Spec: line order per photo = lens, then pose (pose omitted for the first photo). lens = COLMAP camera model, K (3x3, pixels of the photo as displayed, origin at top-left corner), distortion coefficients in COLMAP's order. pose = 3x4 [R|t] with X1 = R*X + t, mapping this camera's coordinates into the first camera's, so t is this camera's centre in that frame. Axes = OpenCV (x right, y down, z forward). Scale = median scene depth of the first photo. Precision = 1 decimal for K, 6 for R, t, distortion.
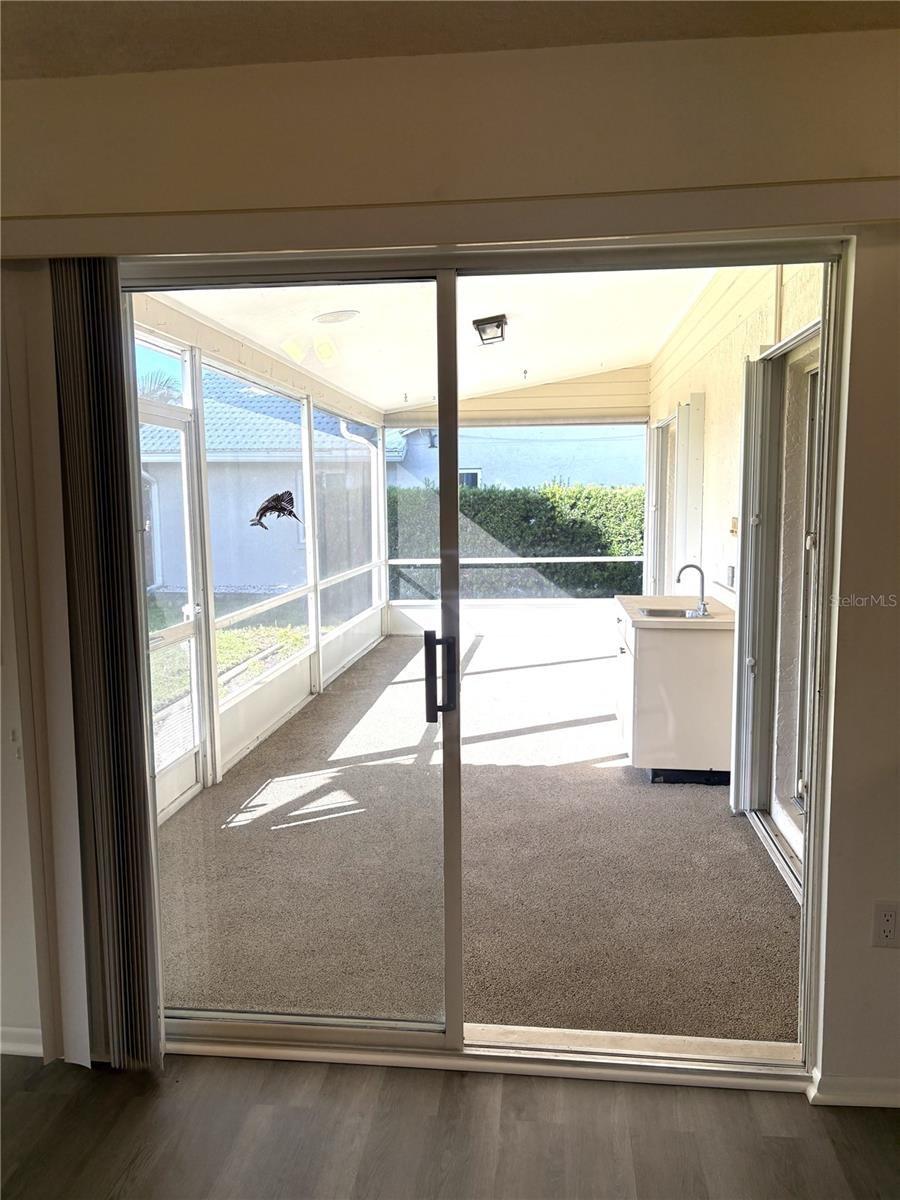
lens RADIAL K [[922.8, 0, 448.6], [0, 922.8, 602.1], [0, 0, 1]] dist [0.043089, -0.043265]
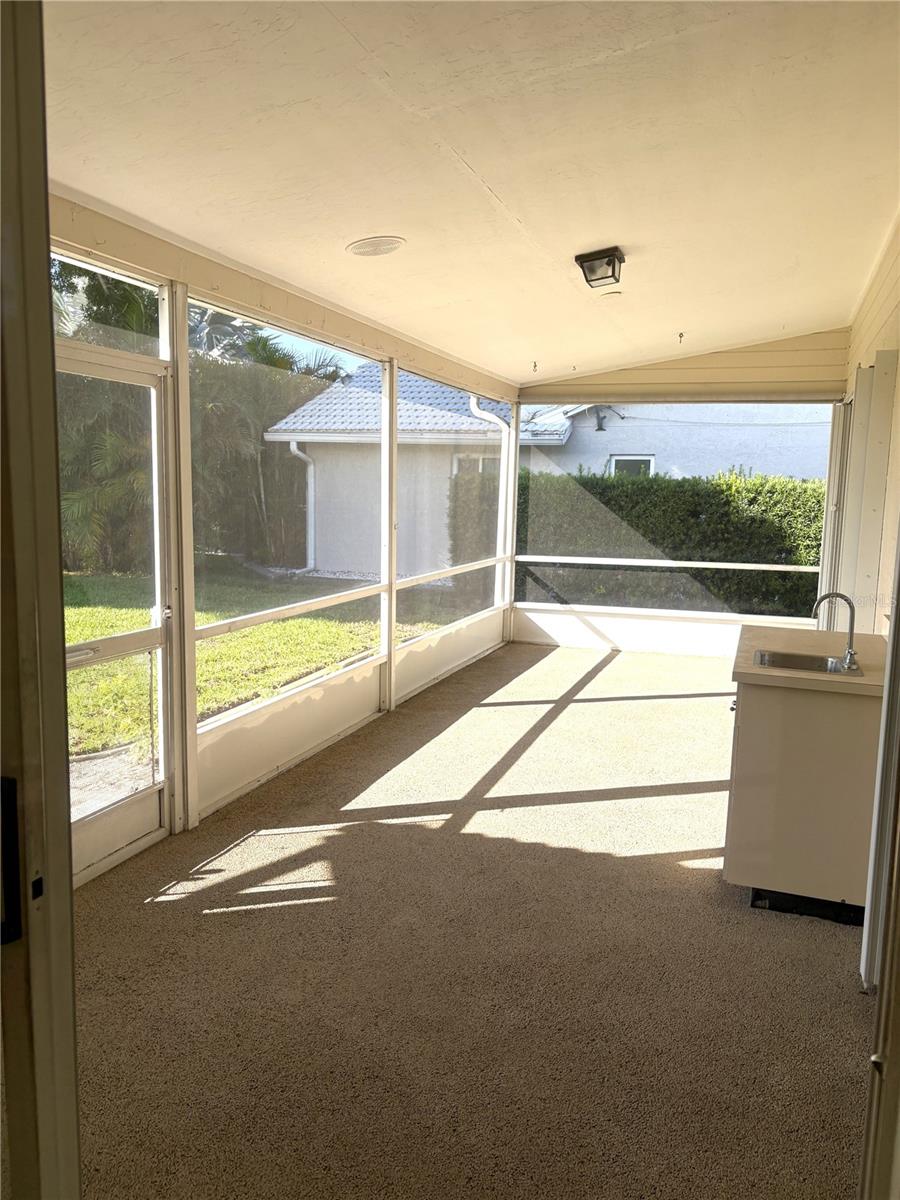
lens RADIAL K [[922.8, 0, 439.4], [0, 922.8, 599.8], [0, 0, 1]] dist [0.043089, -0.043265]
pose [[0.971924, 0.060357, -0.227423, 0.108119], [-0.057888, 0.998169, 0.017515, -0.024464], [0.228064, -0.003858, 0.973639, 0.217311]]
